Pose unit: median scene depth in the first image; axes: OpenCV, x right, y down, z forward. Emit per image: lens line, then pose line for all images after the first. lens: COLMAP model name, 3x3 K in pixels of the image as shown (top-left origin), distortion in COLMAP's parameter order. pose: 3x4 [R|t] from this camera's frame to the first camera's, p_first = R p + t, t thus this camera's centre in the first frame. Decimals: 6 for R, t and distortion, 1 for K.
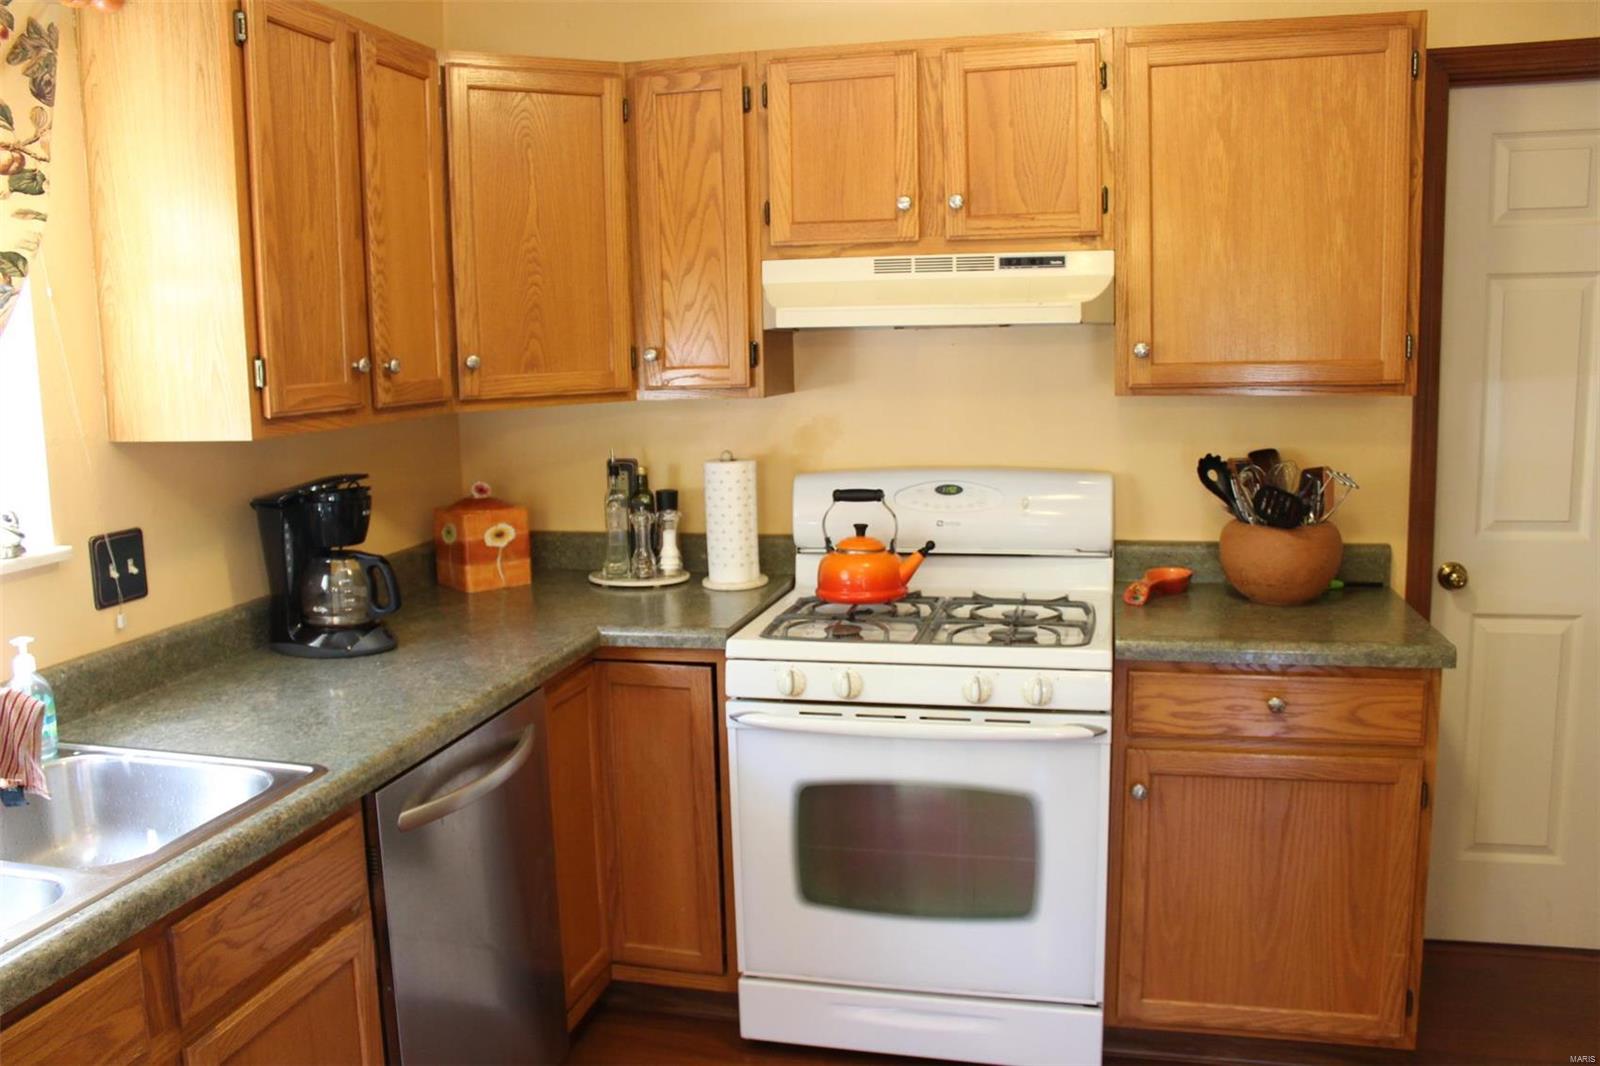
lens RADIAL K [[1331.2, 0, 772.0], [0, 1331.2, 539.0], [0, 0, 1]] dist [-0.166114, 0.139737]
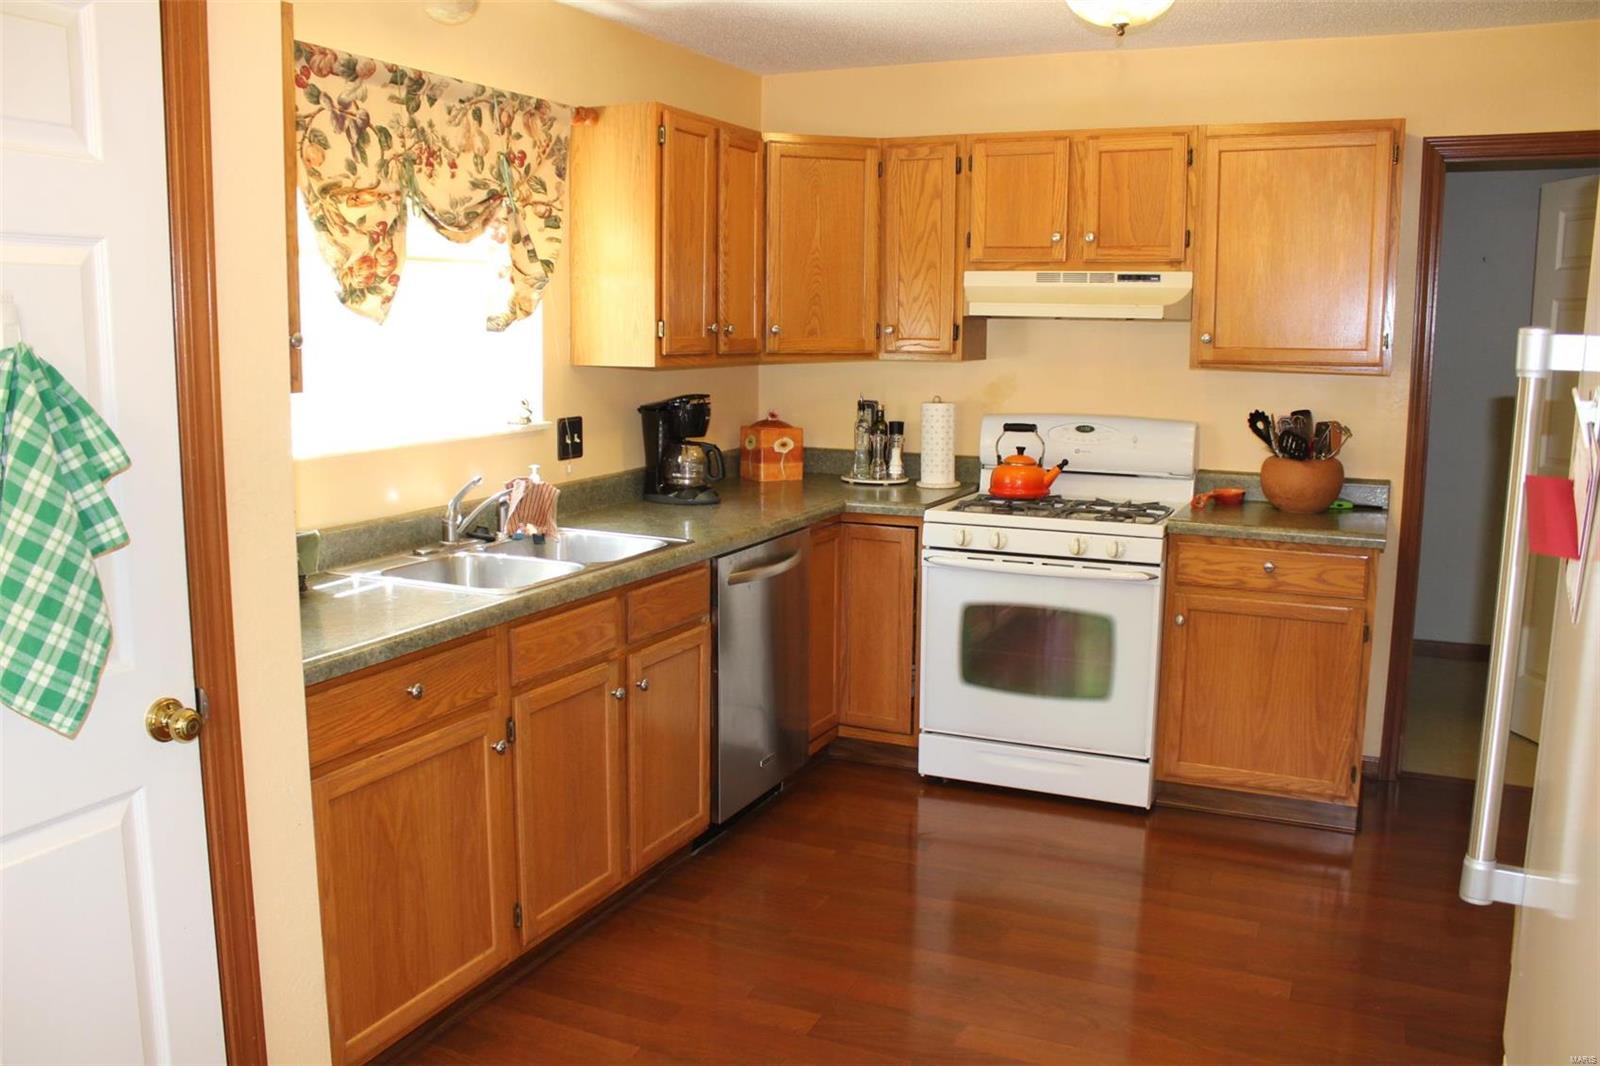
lens RADIAL K [[1331.2, 0, 770.3], [0, 1331.2, 539.1], [0, 0, 1]] dist [-0.166114, 0.139737]
pose [[0.980212, 0.060962, -0.188332, 0.085254], [-0.058616, 0.998118, 0.018006, 0.092088], [0.189076, -0.006610, 0.981940, -0.588476]]
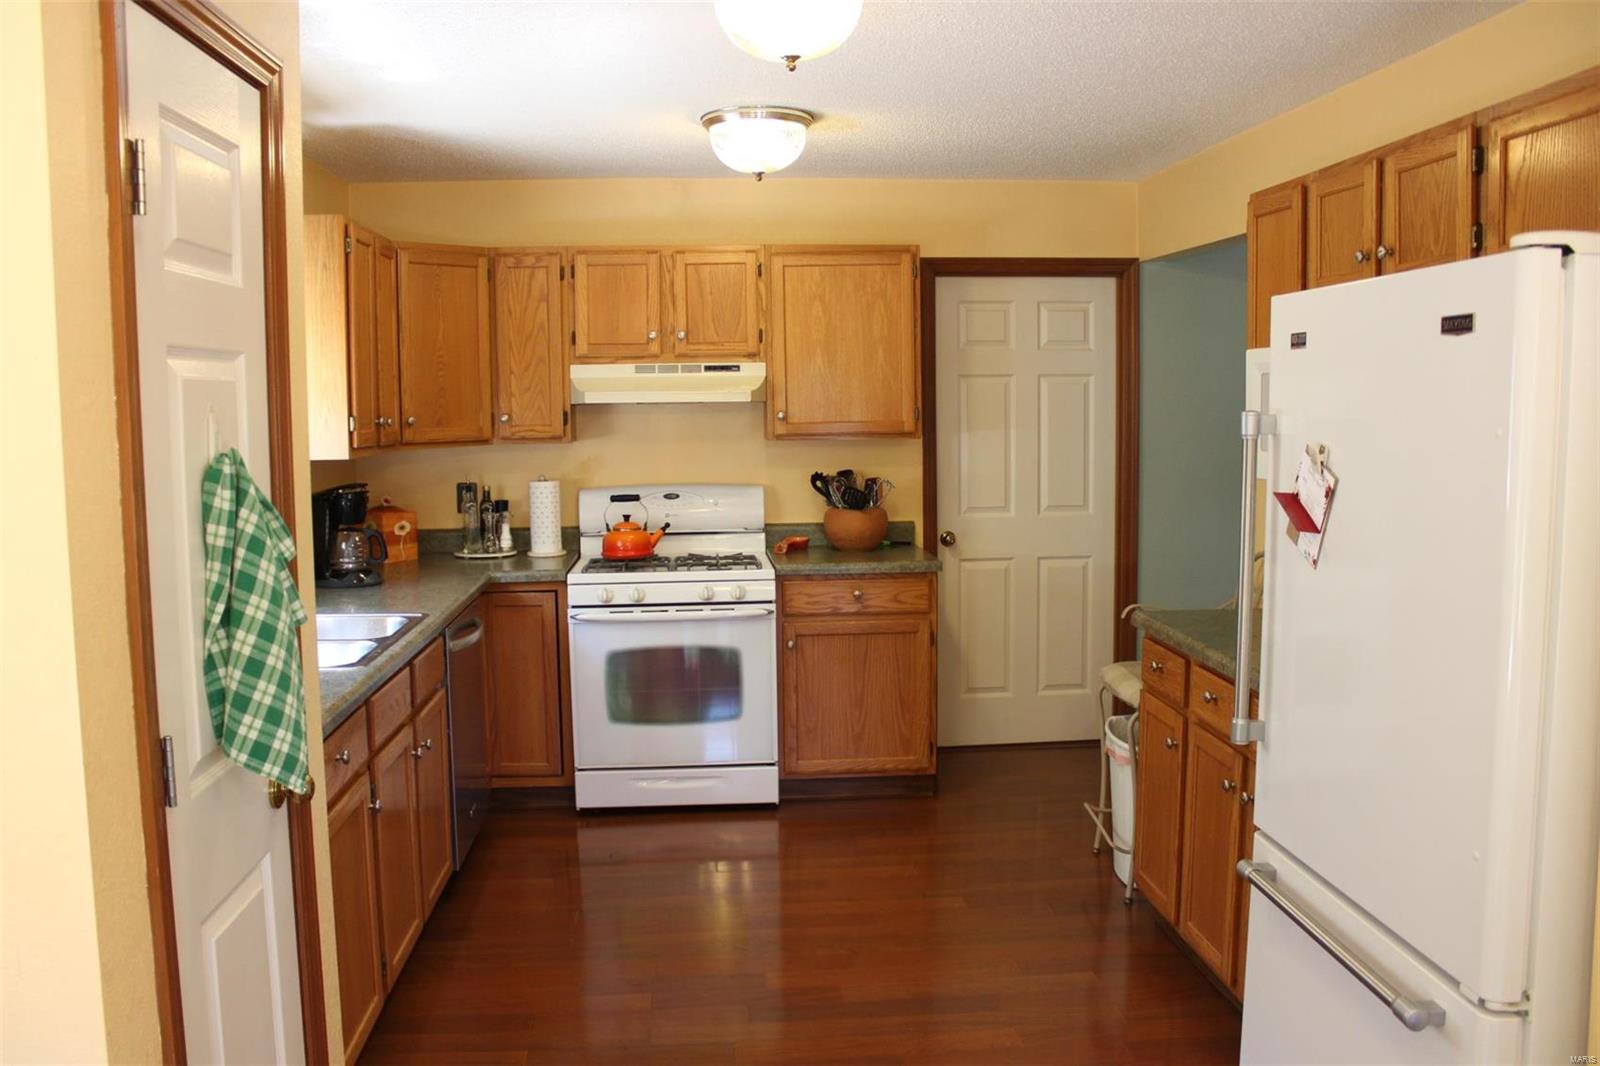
lens RADIAL K [[1331.2, 0, 786.6], [0, 1331.2, 545.3], [0, 0, 1]] dist [-0.166114, 0.139737]
pose [[0.948025, -0.021256, 0.317486, -0.321188], [0.036240, 0.998487, -0.041367, 0.120875], [-0.316126, 0.050723, 0.947360, -0.801464]]
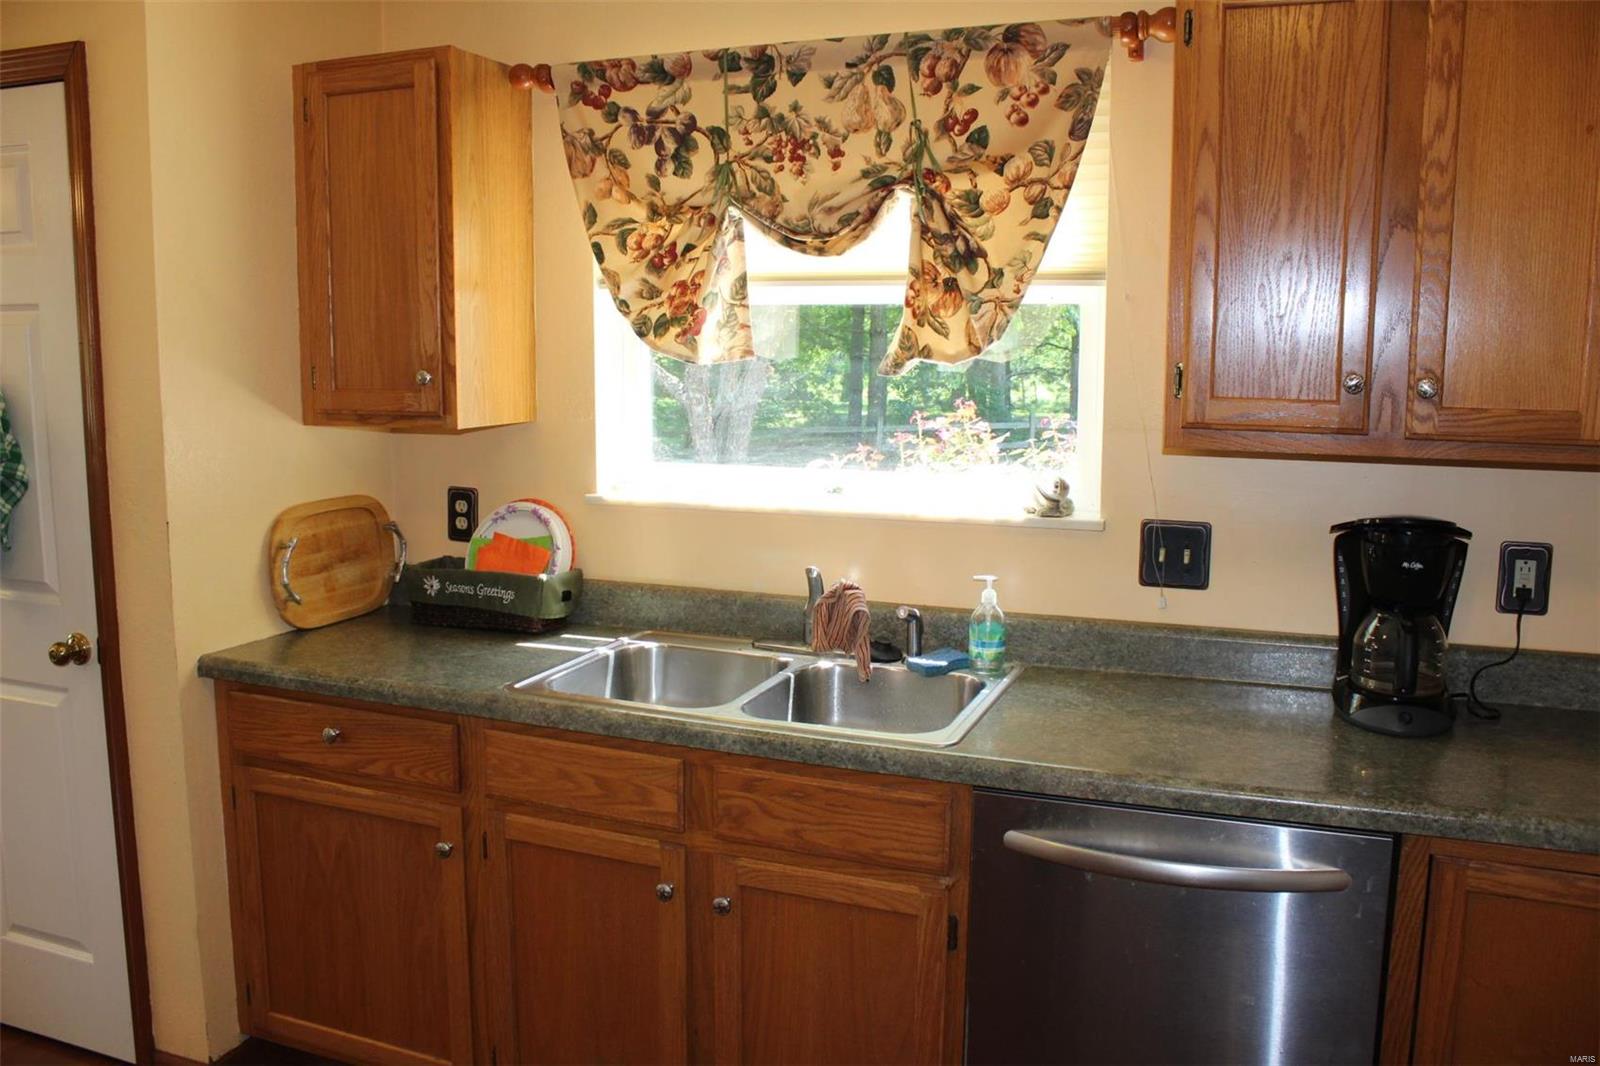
lens RADIAL K [[1310.5, 0, 738.4], [0, 1310.5, 502.4], [0, 0, 1]] dist [-0.116176, -0.001310]
pose [[-0.151050, 0.146130, -0.977666, 0.486207], [-0.147620, 0.974589, 0.168477, -0.120881], [0.977442, 0.169771, -0.125640, 0.641701]]
